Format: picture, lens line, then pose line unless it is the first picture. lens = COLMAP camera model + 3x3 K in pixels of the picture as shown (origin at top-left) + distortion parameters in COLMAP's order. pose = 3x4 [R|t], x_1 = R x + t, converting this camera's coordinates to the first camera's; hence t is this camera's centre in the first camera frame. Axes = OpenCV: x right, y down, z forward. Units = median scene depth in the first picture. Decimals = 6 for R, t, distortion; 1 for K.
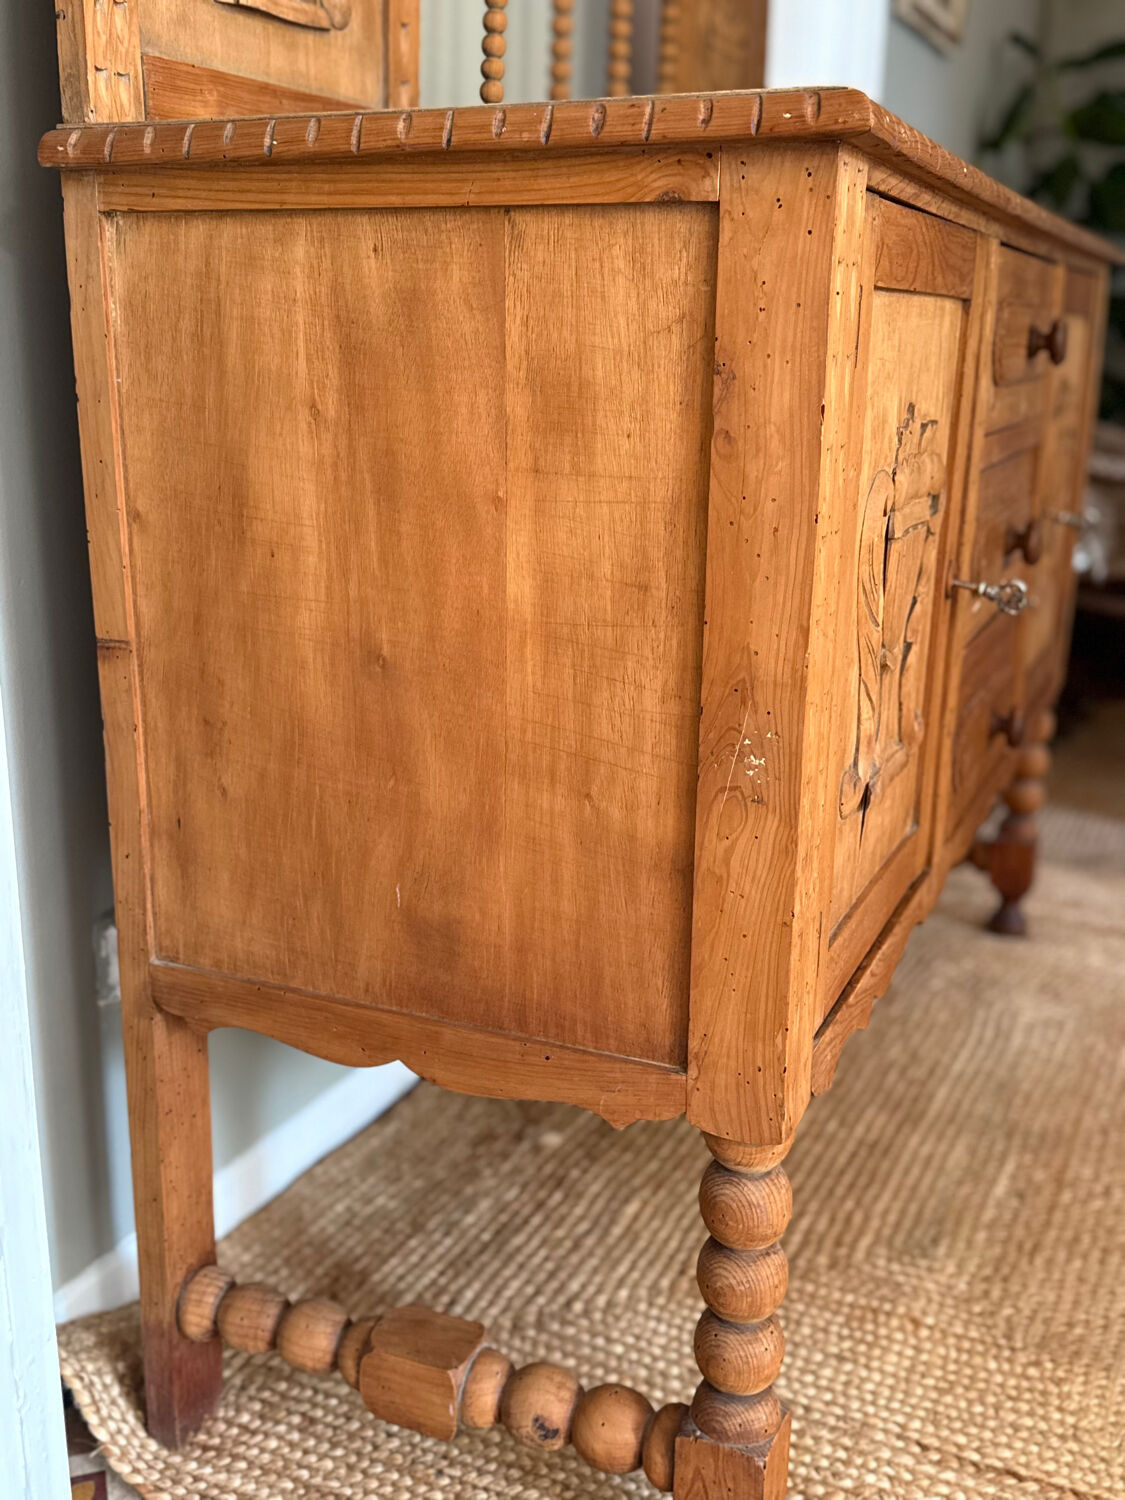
lens RADIAL K [[1506.1, 0, 561.5], [0, 1506.1, 743.4], [0, 0, 1]] dist [0.191707, -0.436528]
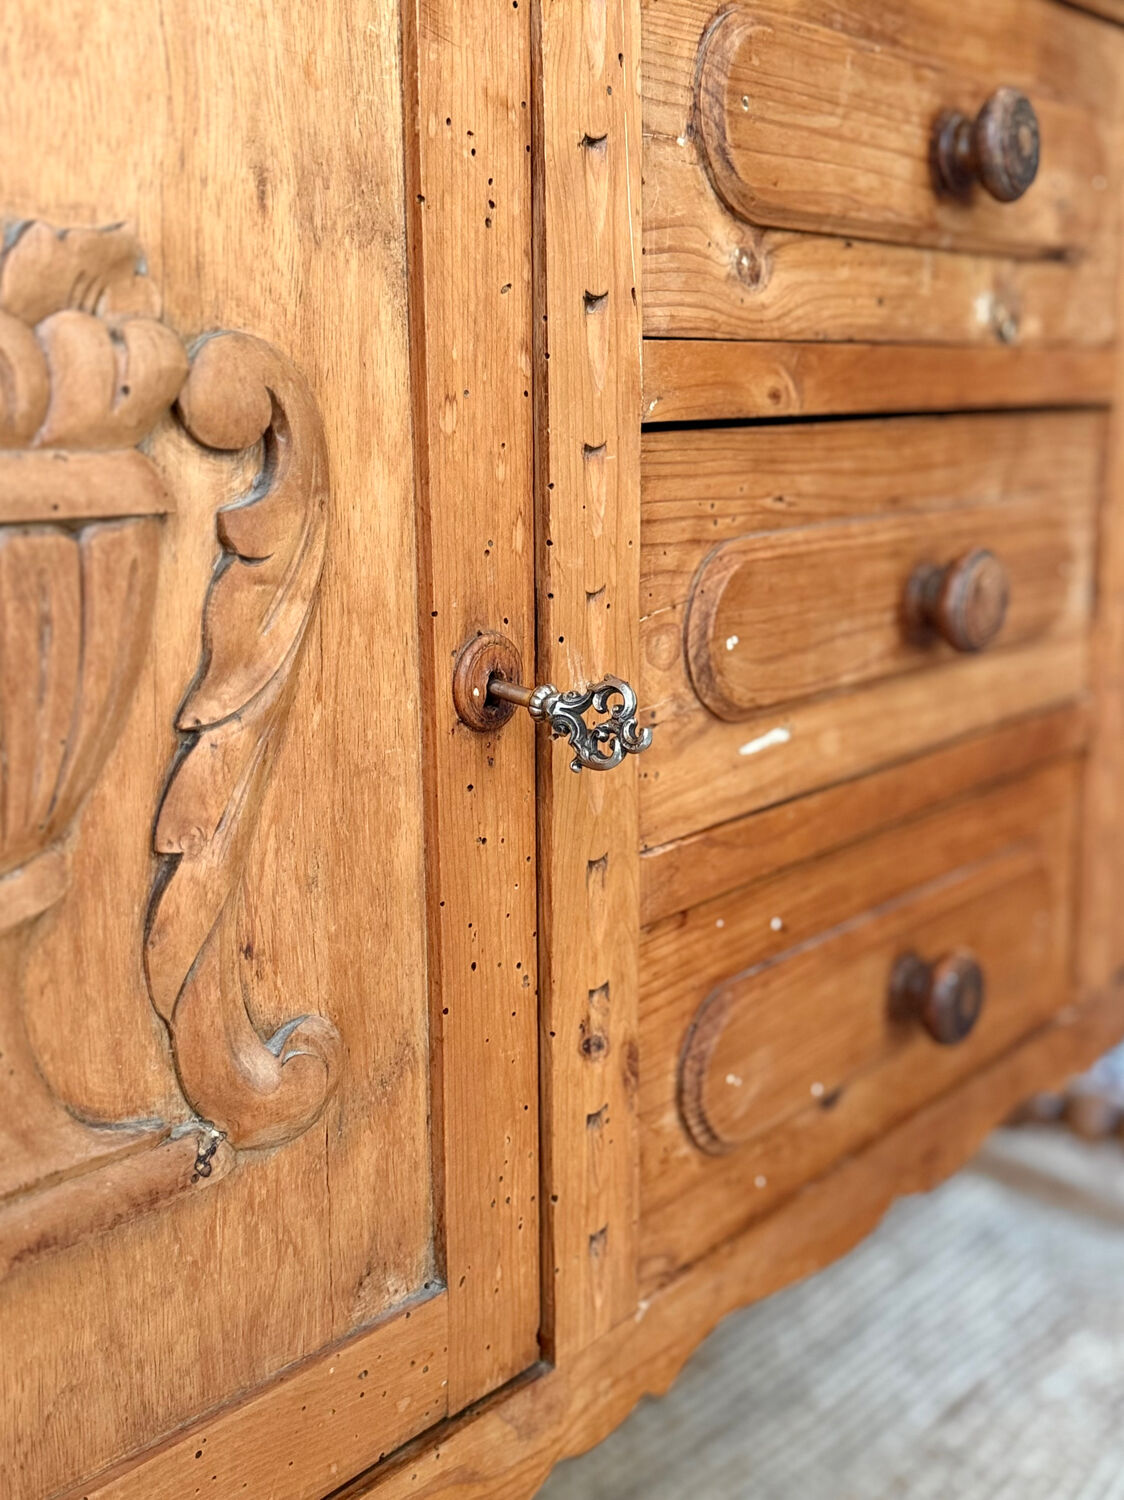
lens RADIAL K [[1590.0, 0, 564.4], [0, 1590.0, 742.1], [0, 0, 1]] dist [0.205425, -0.500212]
pose [[0.955741, 0.039085, -0.291601, 0.502027], [-0.052908, 0.997811, -0.039667, -0.096769], [0.289412, 0.053339, 0.955717, 0.770347]]
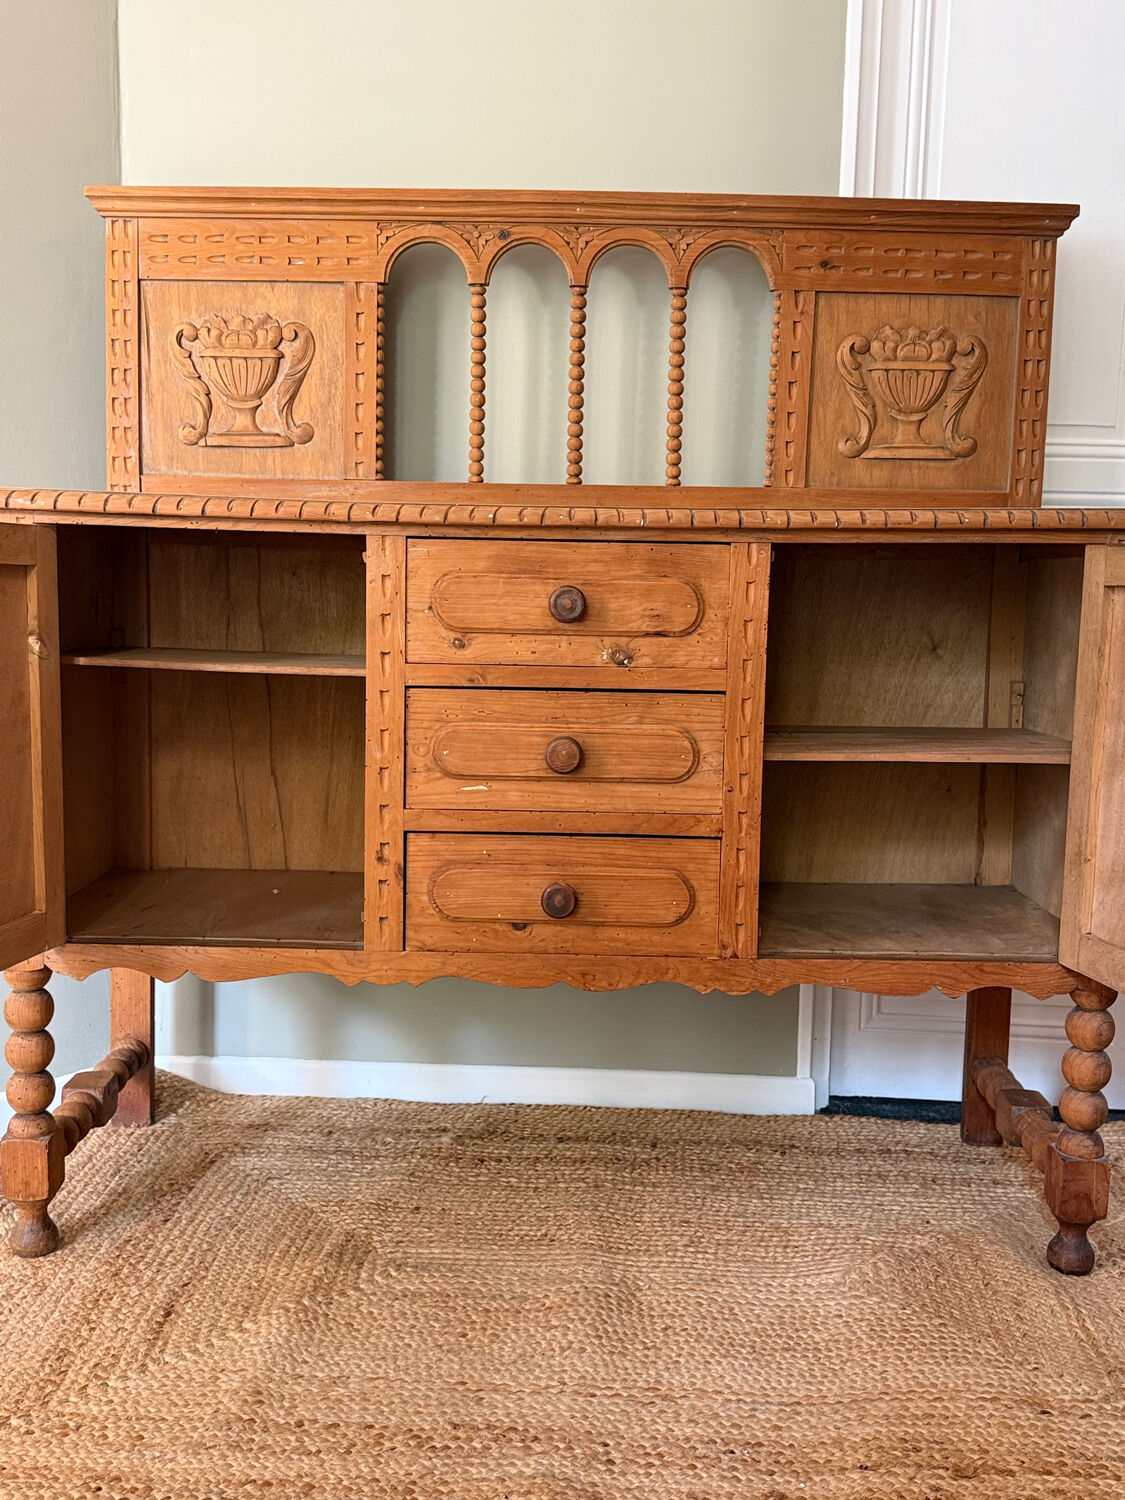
lens RADIAL K [[1502.3, 0, 558.2], [0, 1502.3, 750.0], [0, 0, 1]] dist [0.192997, -0.444997]
pose [[0.396654, 0.094681, -0.913072, 2.193097], [-0.250971, 0.967956, -0.008654, -0.185278], [0.882994, 0.232588, 0.407706, 0.720691]]
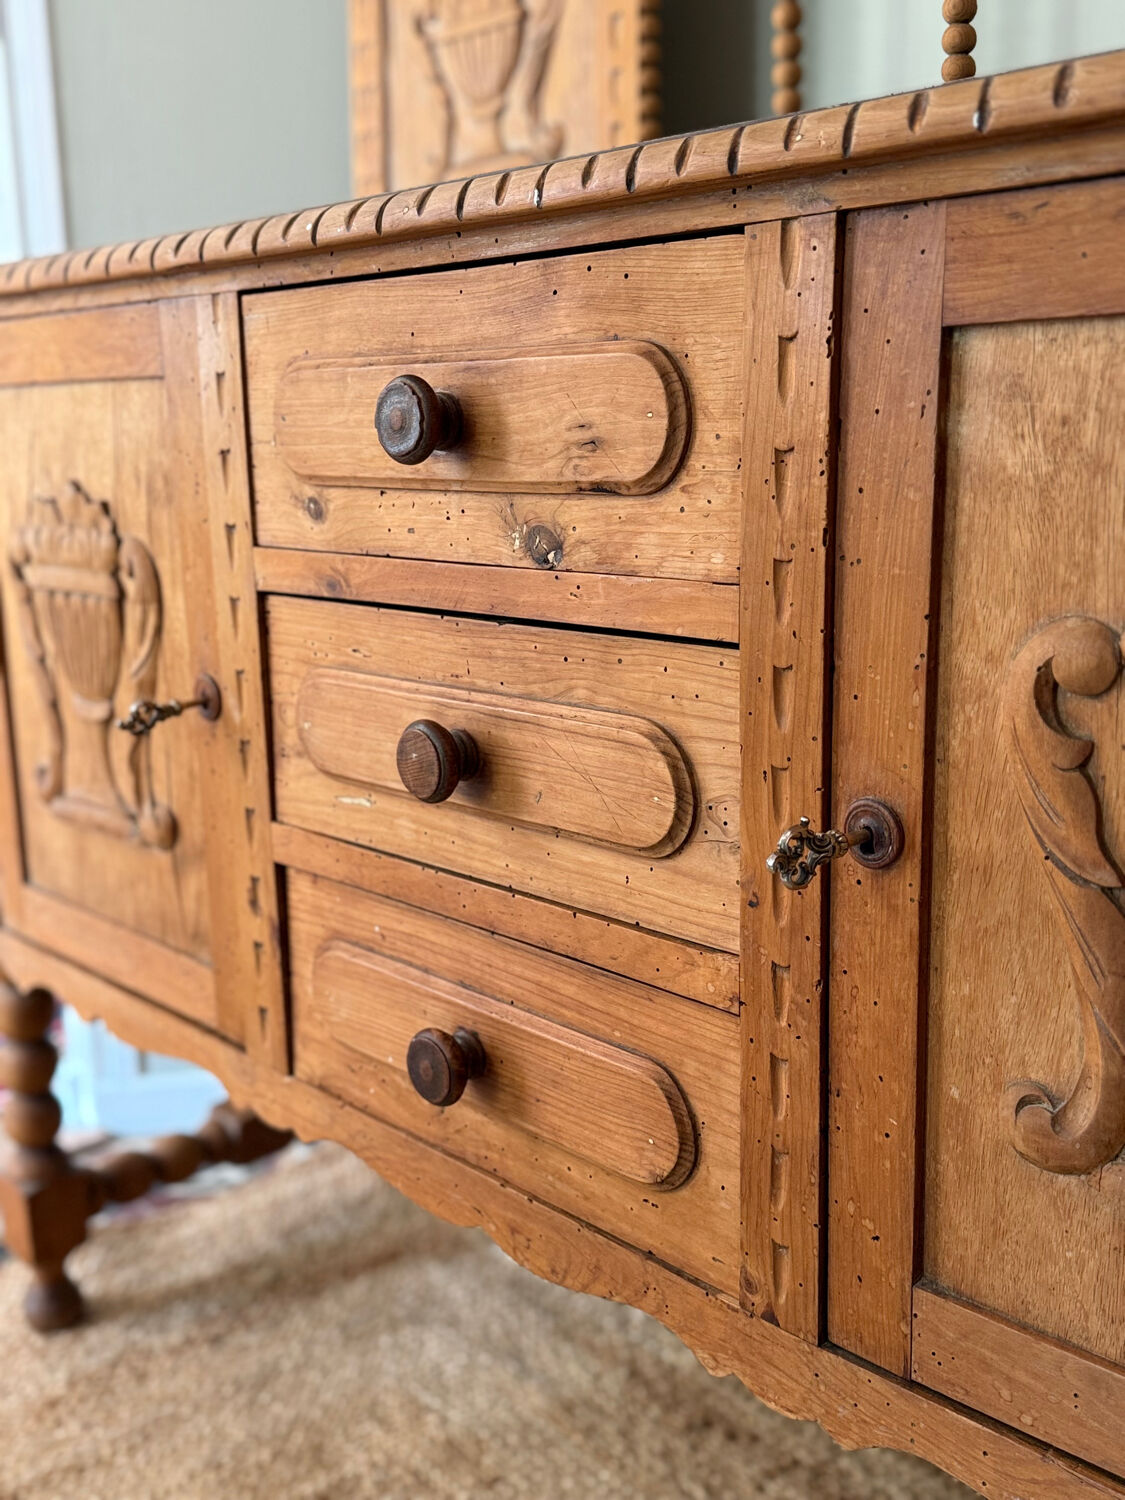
lens RADIAL K [[1502.3, 0, 558.2], [0, 1502.3, 750.0], [0, 0, 1]] dist [0.192997, -0.444997]
pose [[-0.368388, 0.187580, -0.910551, 1.218516], [-0.228929, 0.930970, 0.284406, -0.464543], [0.901045, 0.313224, -0.300016, 1.824479]]
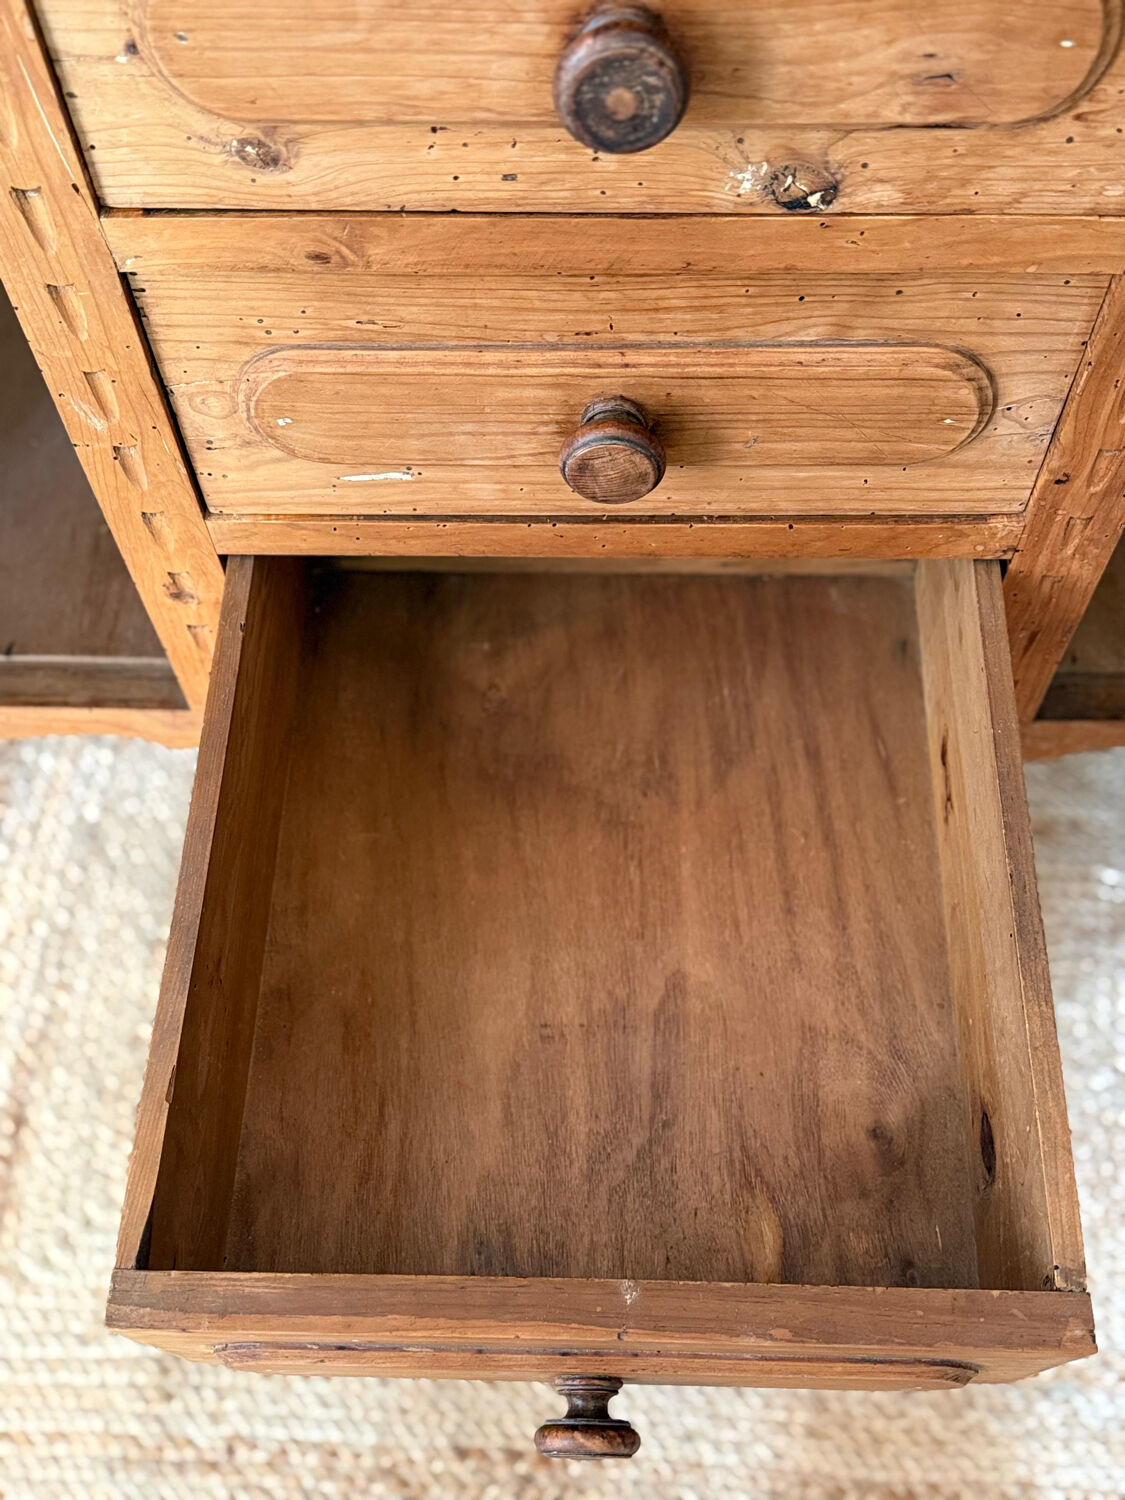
lens RADIAL K [[1502.3, 0, 558.2], [0, 1502.3, 750.0], [0, 0, 1]] dist [0.192997, -0.444997]
pose [[0.383285, 0.784235, -0.487922, 0.889371], [-0.217519, 0.590049, 0.777514, -0.644613], [0.897652, -0.191877, 0.396743, 1.185354]]
